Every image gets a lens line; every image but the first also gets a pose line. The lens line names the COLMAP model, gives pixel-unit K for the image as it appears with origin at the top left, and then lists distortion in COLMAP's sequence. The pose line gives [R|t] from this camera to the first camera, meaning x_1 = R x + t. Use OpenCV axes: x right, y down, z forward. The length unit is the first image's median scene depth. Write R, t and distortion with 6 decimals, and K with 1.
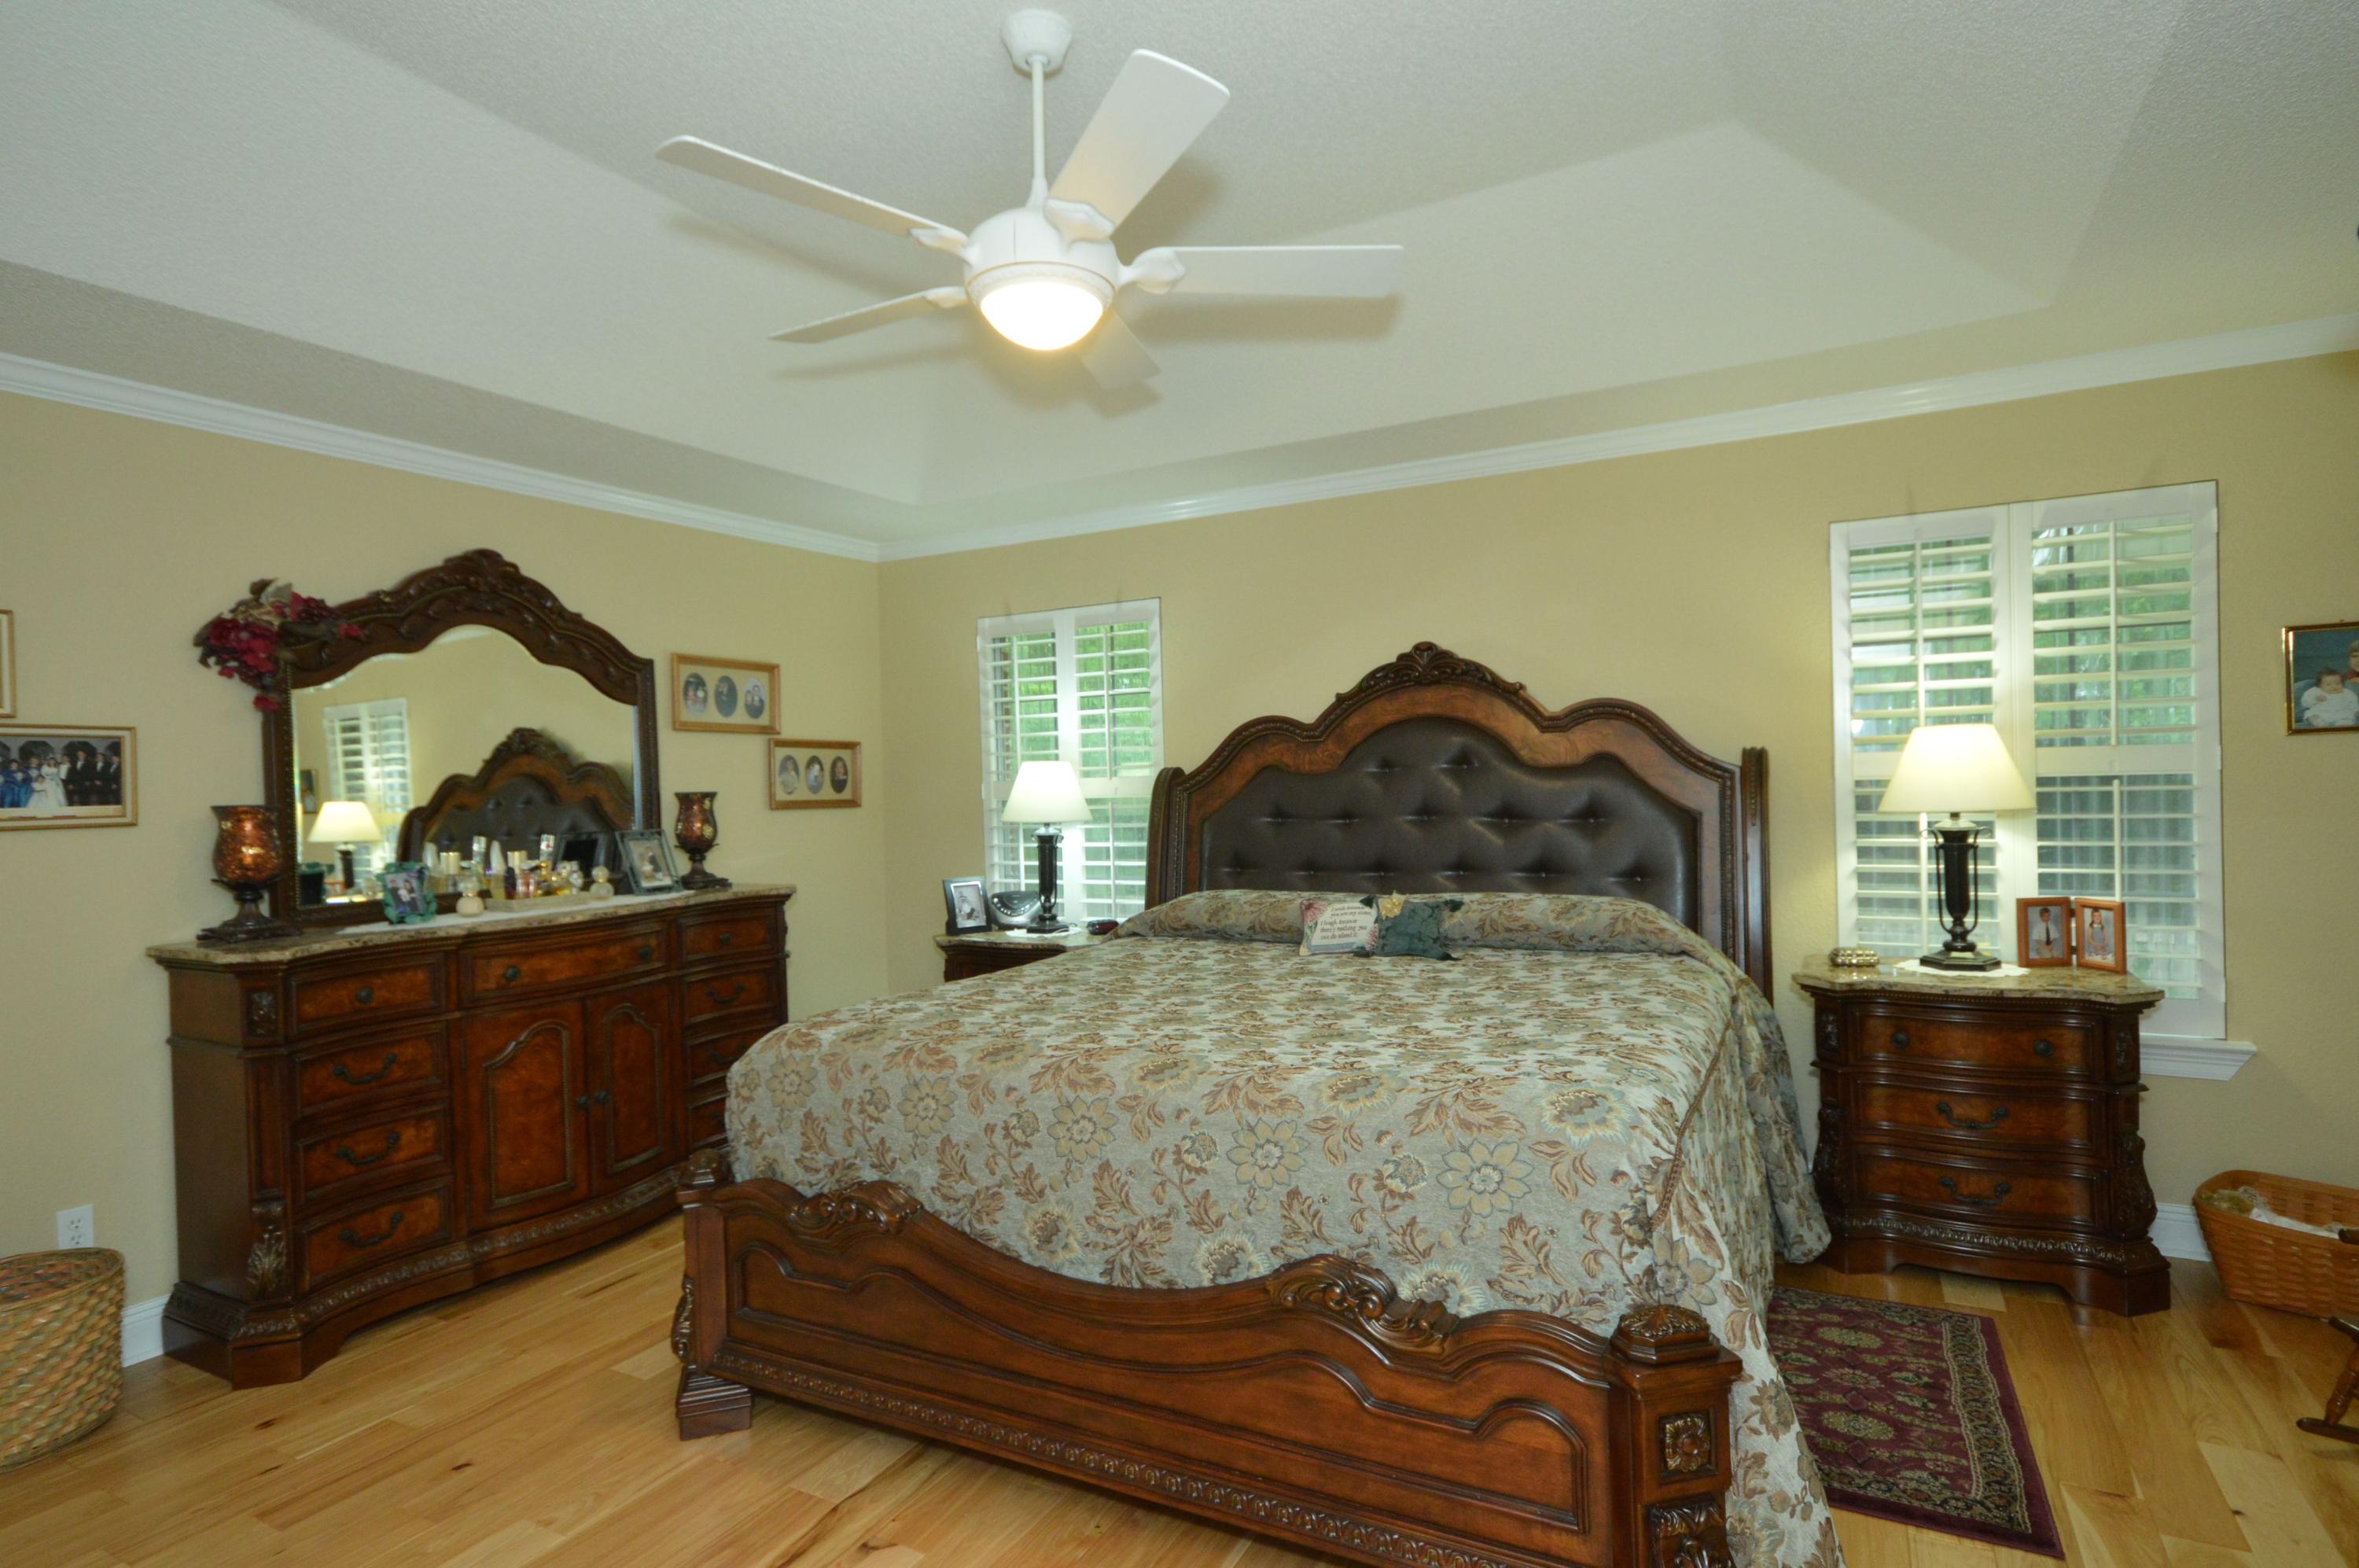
lens RADIAL K [[1200.2, 0, 1169.9], [0, 1200.2, 784.0], [0, 0, 1]] dist [0.014999, 0.002521]
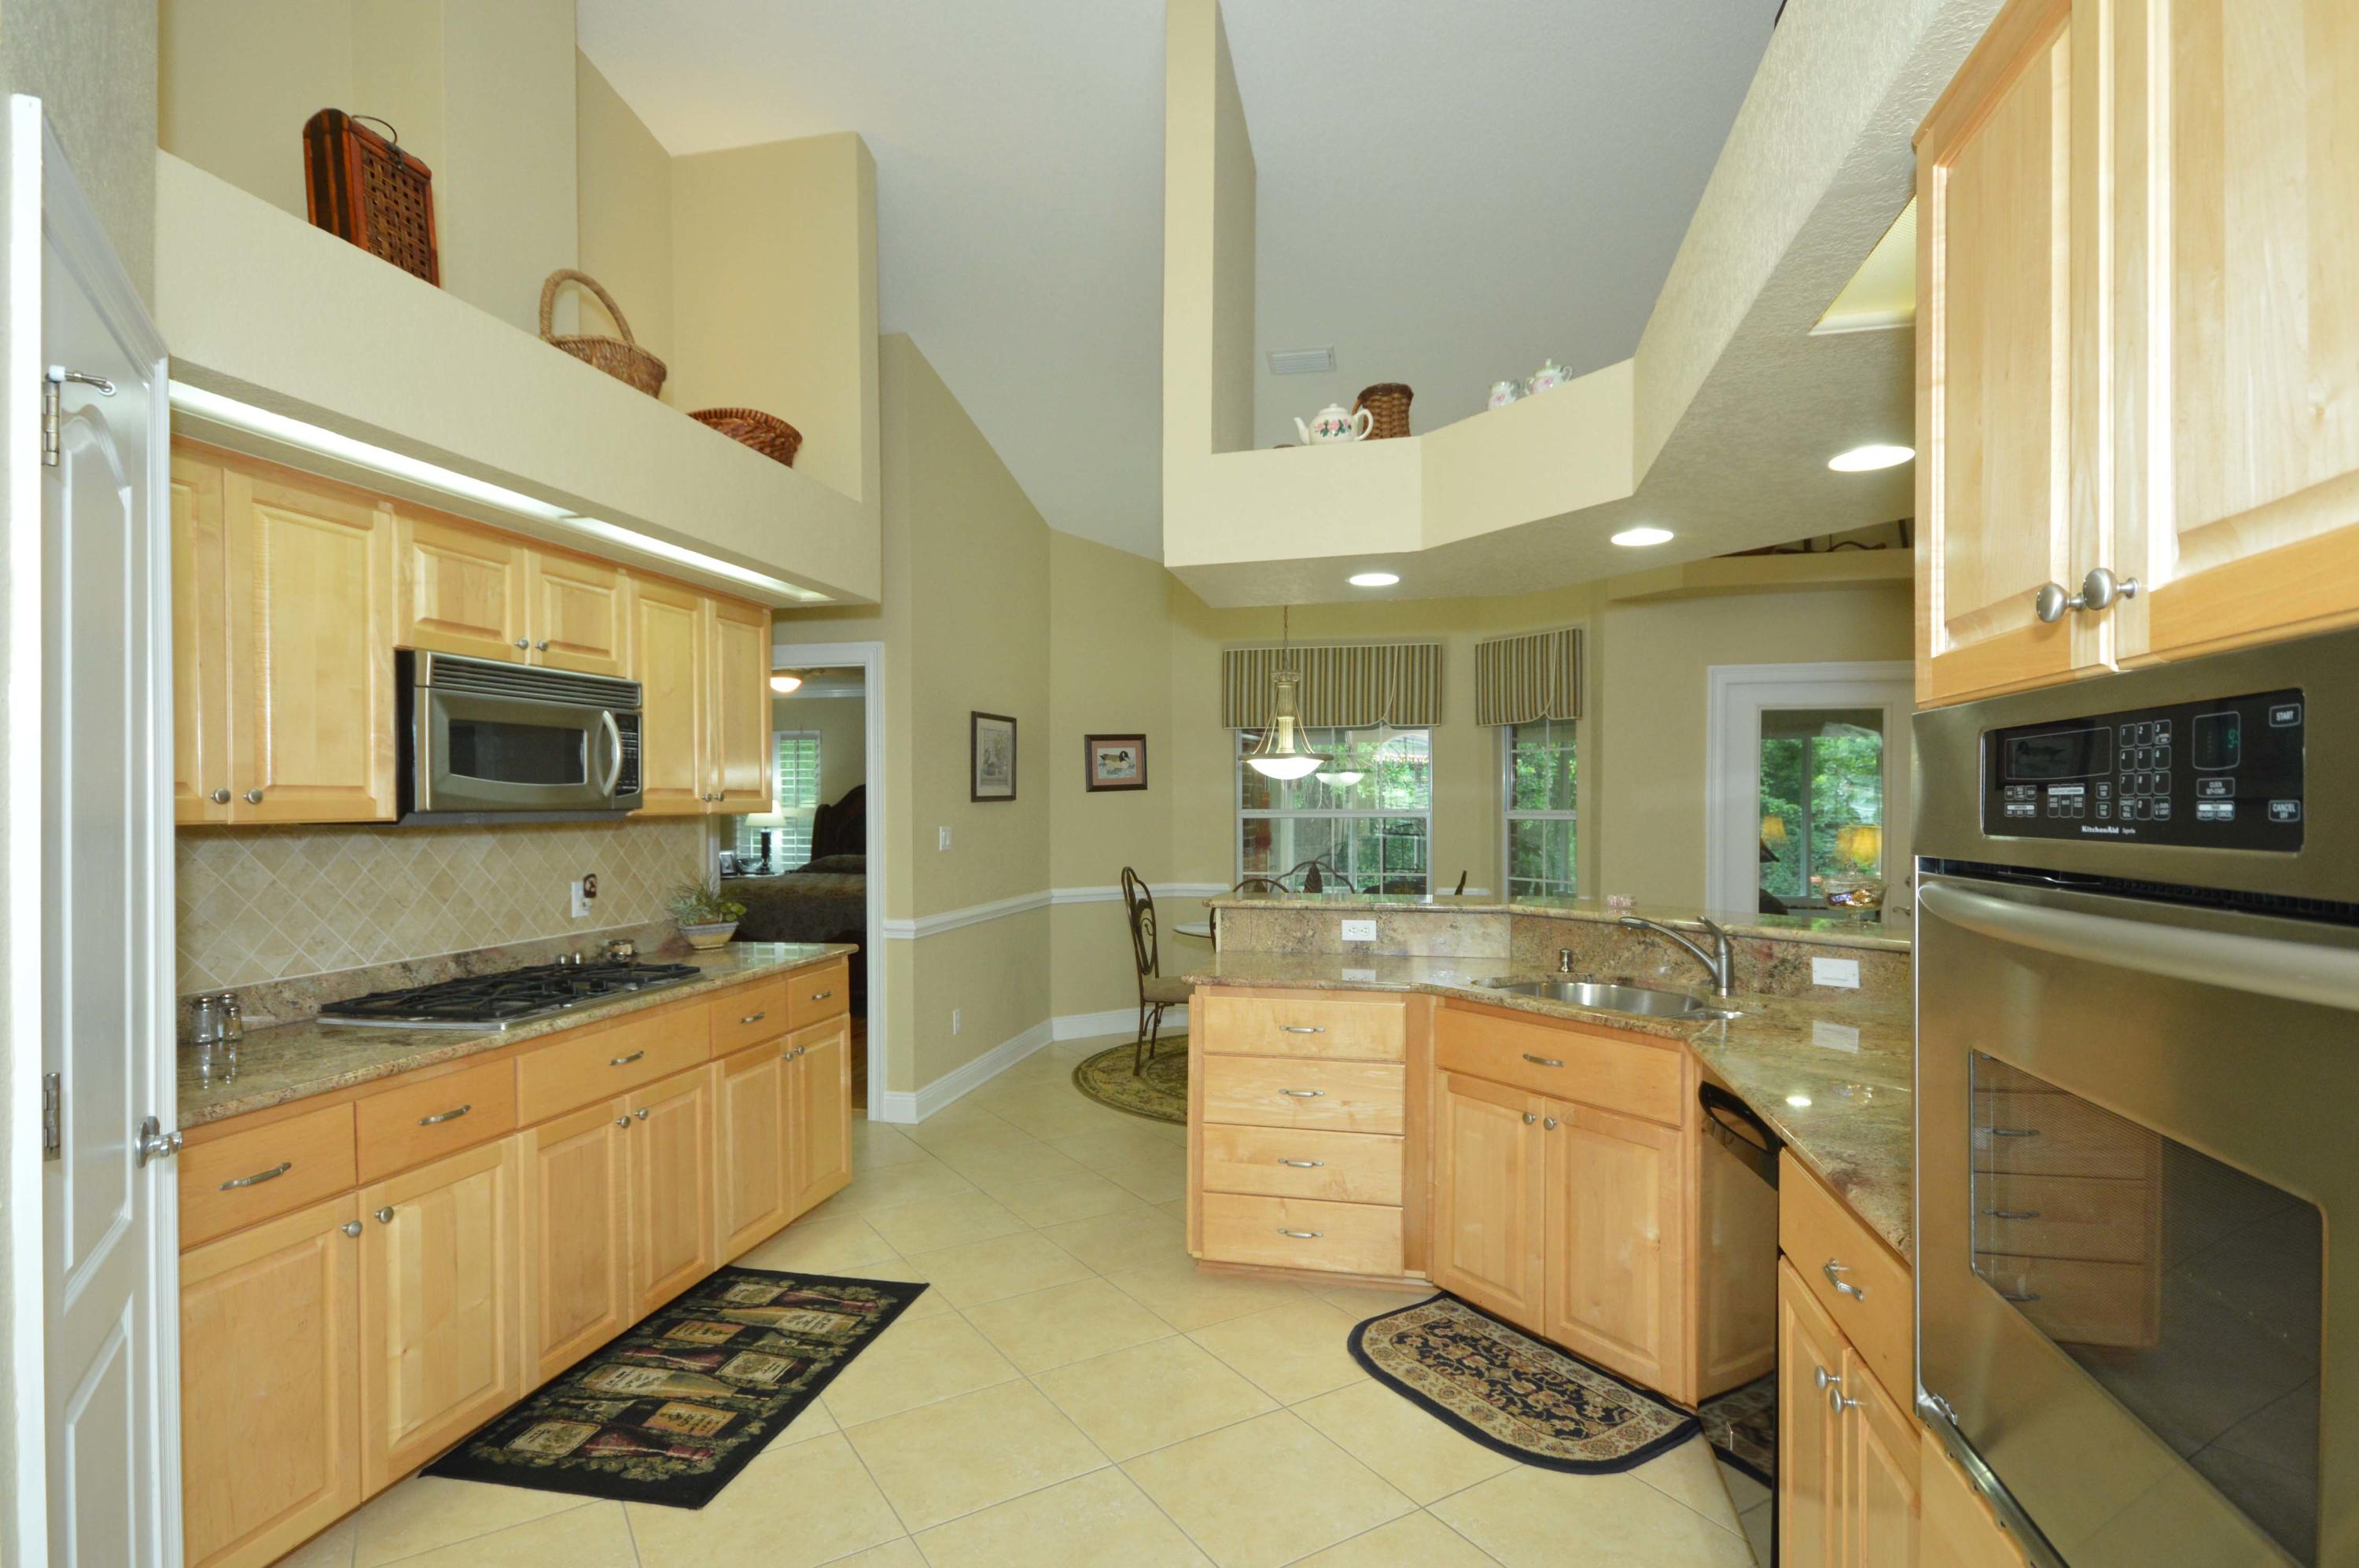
lens RADIAL K [[1200.2, 0, 1135.3], [0, 1200.2, 803.3], [0, 0, 1]] dist [0.014999, 0.002521]
pose [[0.970978, 0.029319, 0.237365, 0.033273], [-0.027101, 0.999553, -0.012603, -0.002762], [-0.237628, 0.005805, 0.971339, -1.337393]]
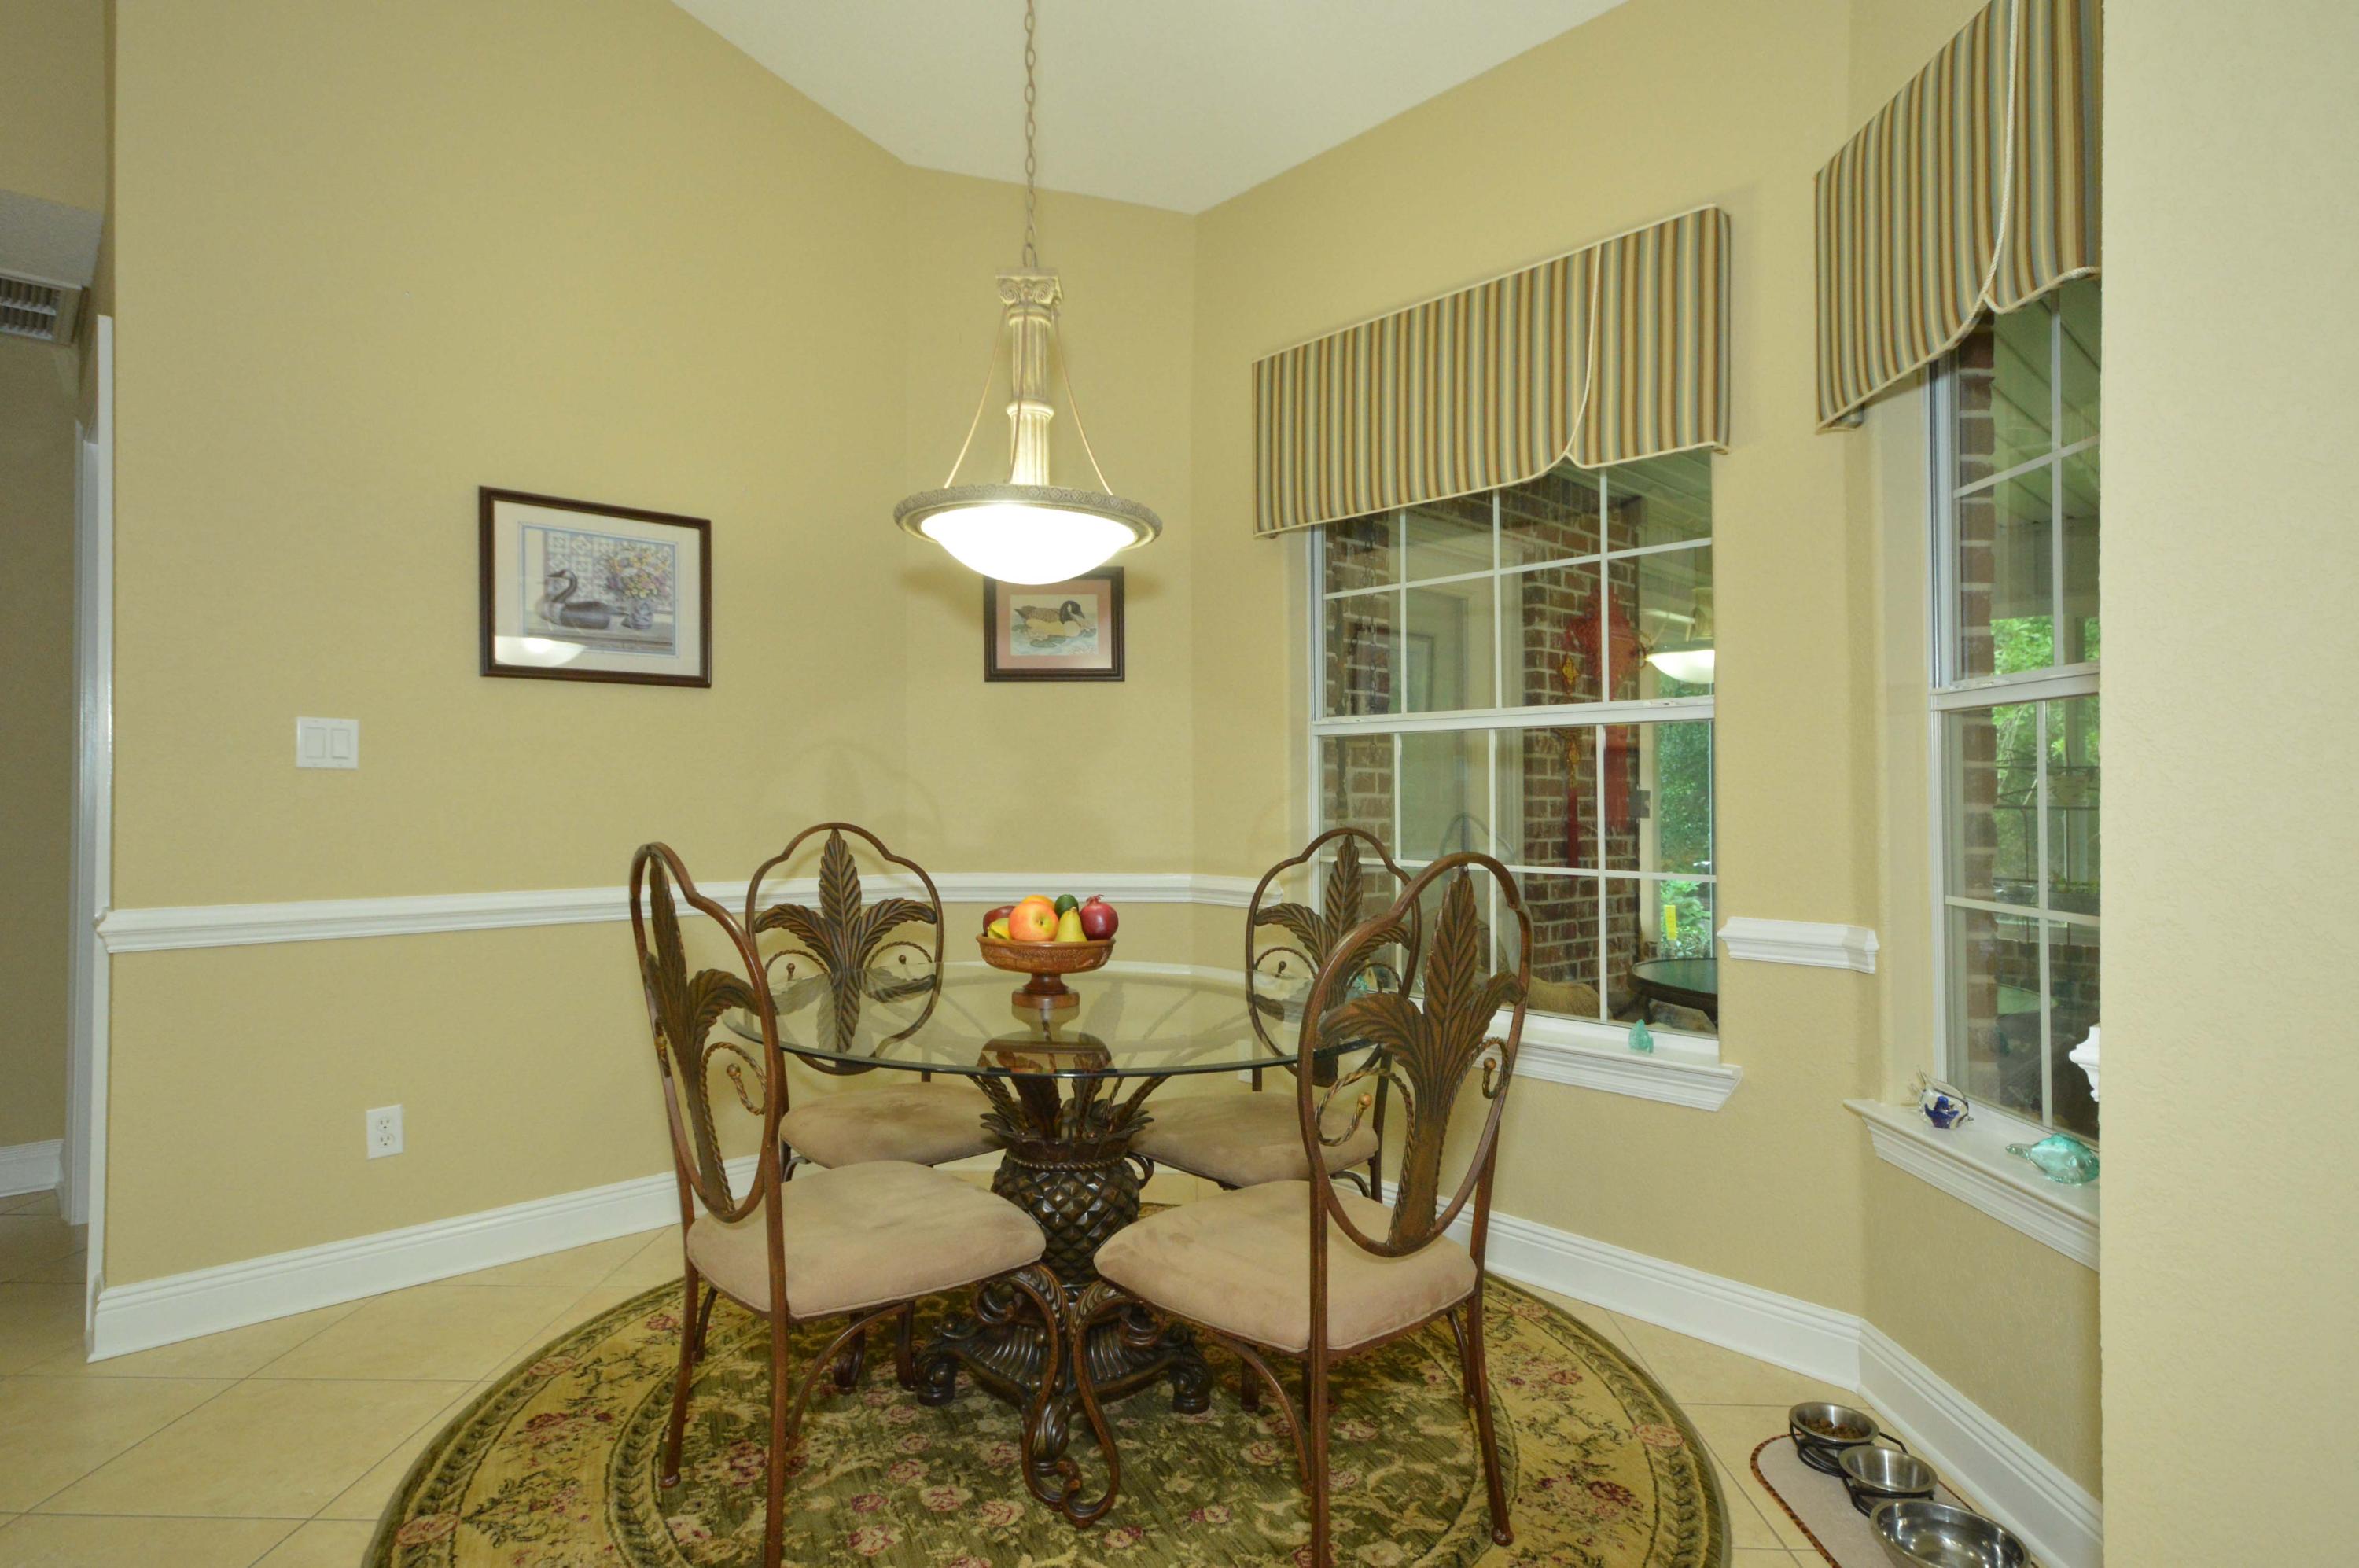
lens RADIAL K [[1268.5, 0, 1157.6], [0, 1268.5, 787.5], [0, 0, 1]] dist [-0.001368, 0.000639]
pose [[0.951185, 0.034908, -0.306639, 0.700626], [-0.037789, 0.999280, -0.003462, 0.030950], [0.306298, 0.014880, 0.951819, -0.563874]]
